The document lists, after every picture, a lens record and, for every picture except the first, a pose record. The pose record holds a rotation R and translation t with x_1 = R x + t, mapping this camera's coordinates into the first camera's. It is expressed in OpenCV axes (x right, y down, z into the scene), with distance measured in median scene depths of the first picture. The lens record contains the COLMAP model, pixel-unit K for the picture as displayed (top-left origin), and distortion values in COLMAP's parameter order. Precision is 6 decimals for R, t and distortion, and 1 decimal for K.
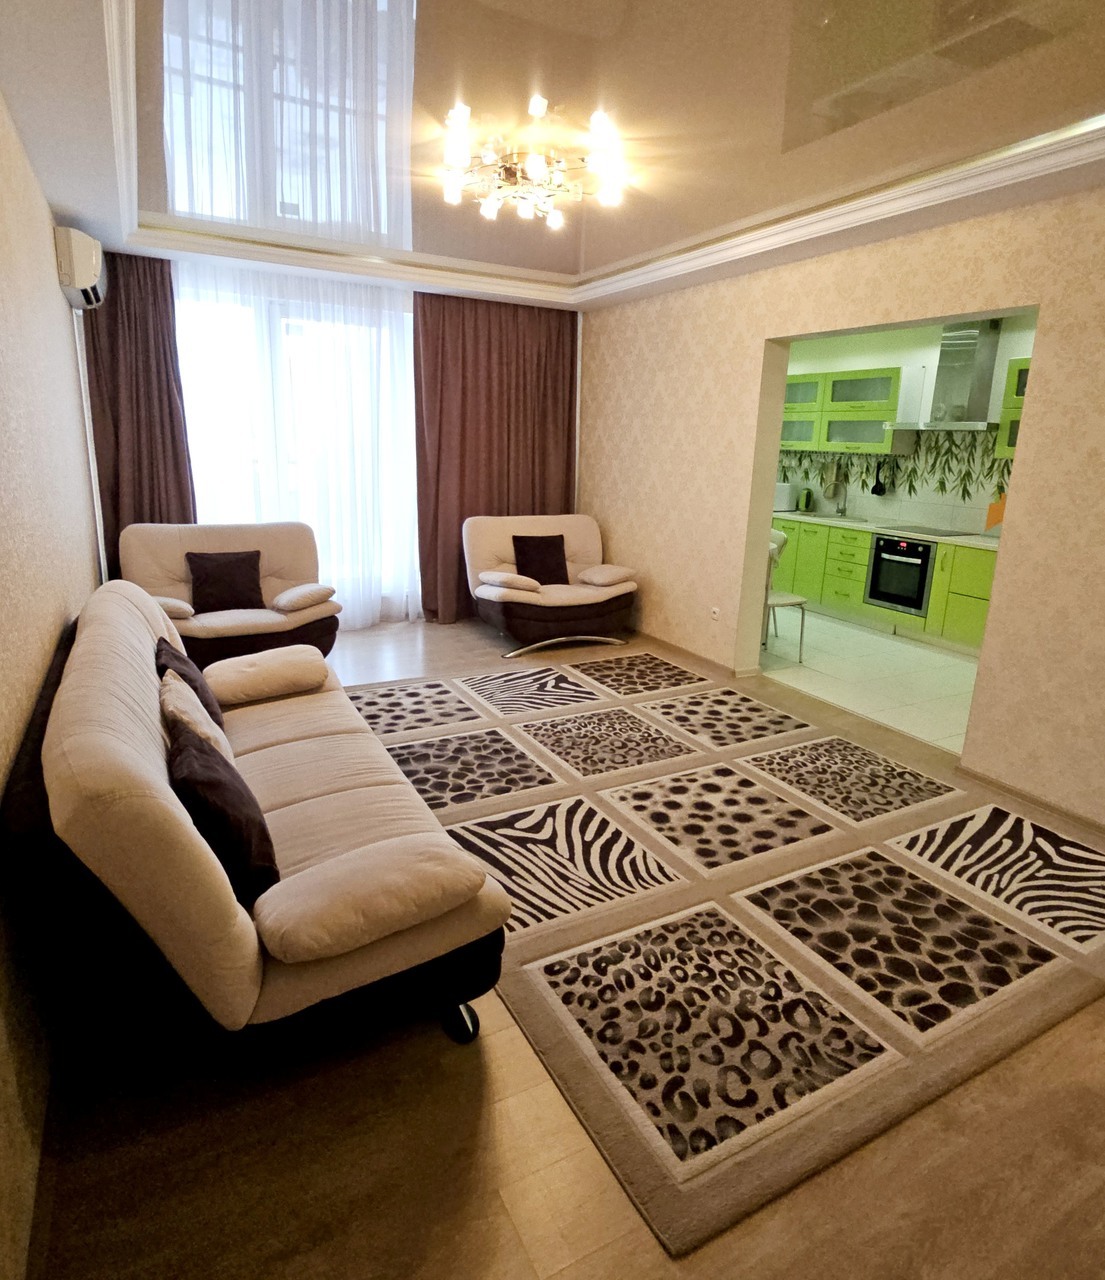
lens RADIAL K [[737.9, 0, 561.1], [0, 737.9, 601.7], [0, 0, 1]] dist [-0.004840, 0.000620]
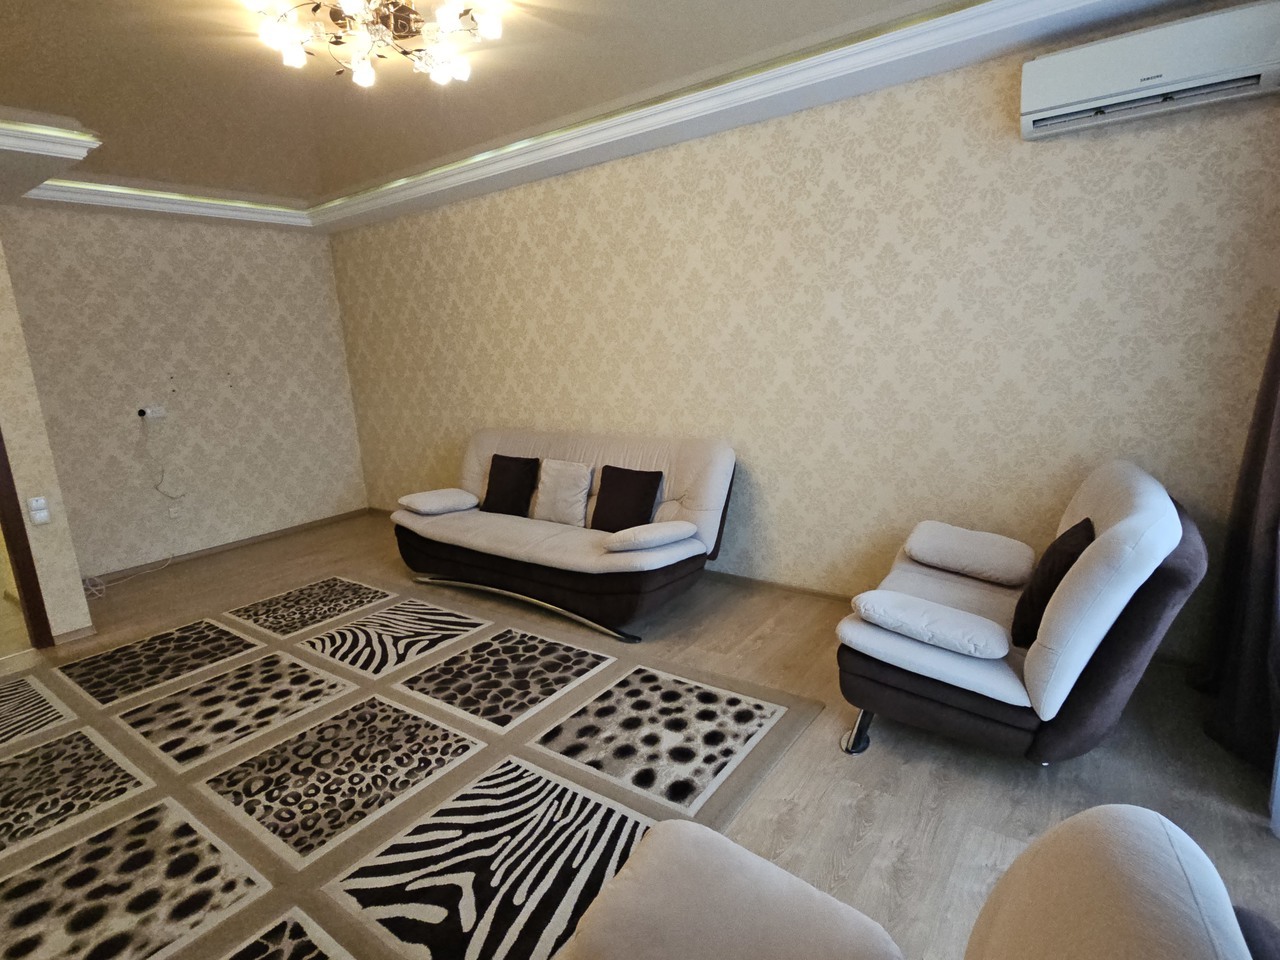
lens RADIAL K [[676.2, 0, 652.0], [0, 676.2, 474.8], [0, 0, 1]] dist [0.004114, -0.004241]
pose [[-0.906049, 0.097600, -0.411763, 0.033128], [-0.067796, 0.926991, 0.368905, -0.338961], [0.417706, 0.362162, -0.833283, 1.595566]]
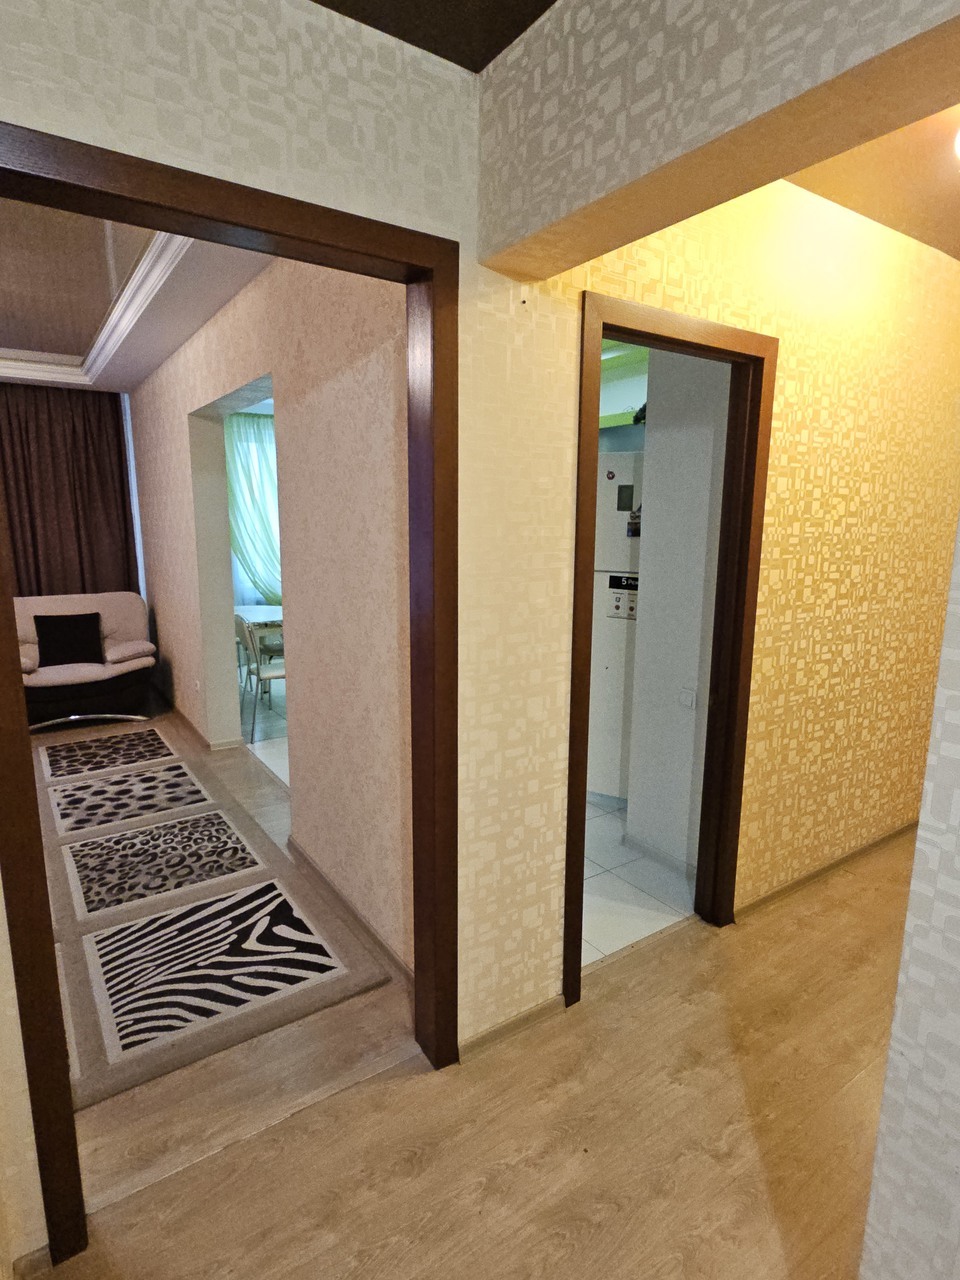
lens RADIAL K [[676.2, 0, 473.6], [0, 676.2, 642.2], [0, 0, 1]] dist [0.004114, -0.004241]
pose [[0.994513, -0.041911, 0.095846, 0.668587], [0.045057, 0.998507, -0.030896, 0.001016], [-0.094408, 0.035045, 0.994917, 0.063567]]
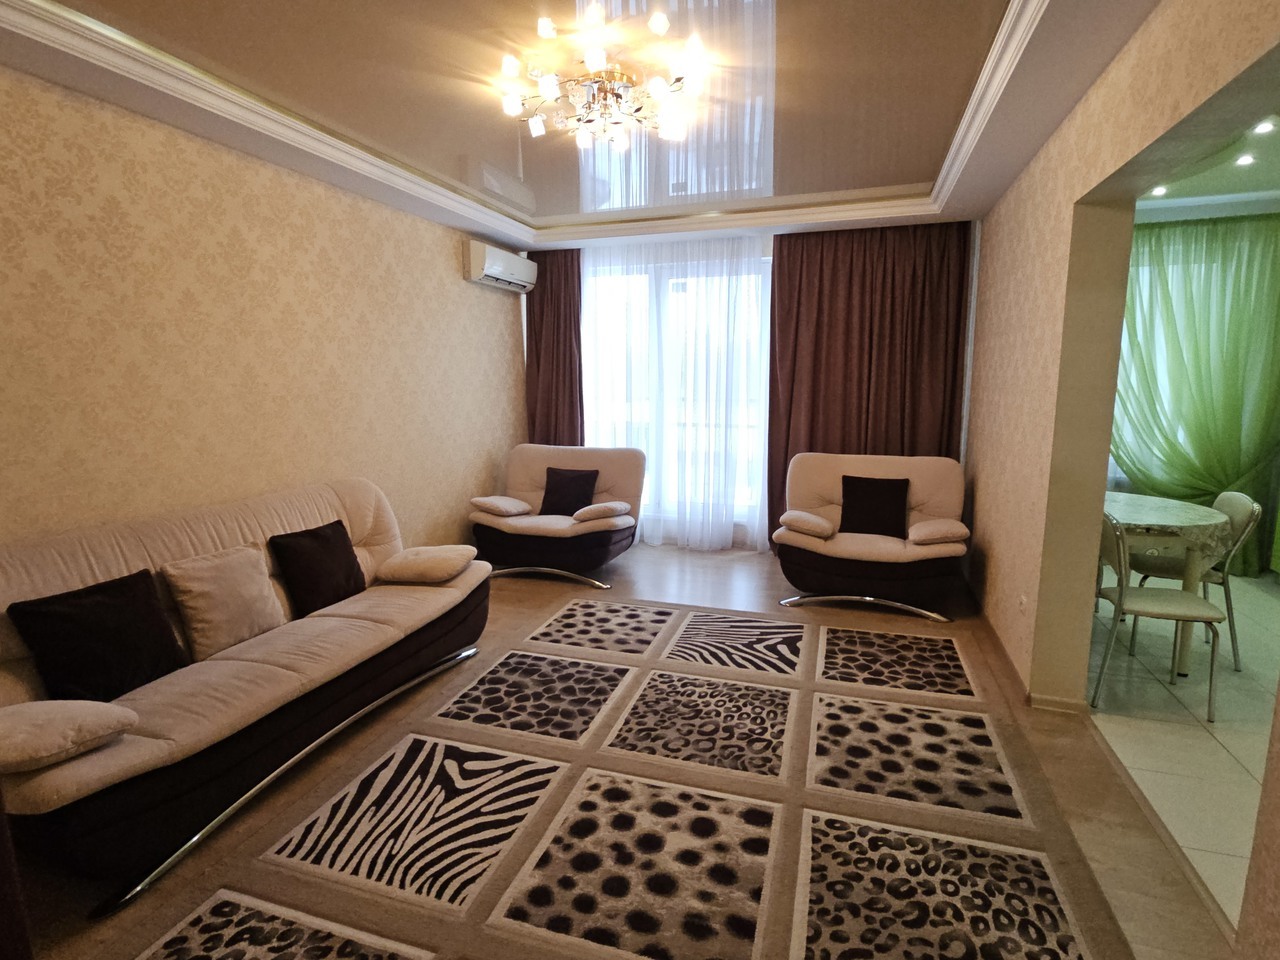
lens RADIAL K [[638.9, 0, 649.7], [0, 638.9, 473.0], [0, 0, 1]] dist [-0.000130, 0.000857]
pose [[0.692034, 0.071516, -0.718314, 0.524268], [-0.129628, 0.991217, -0.026198, -0.062583], [0.710131, 0.111244, 0.695226, 0.426441]]
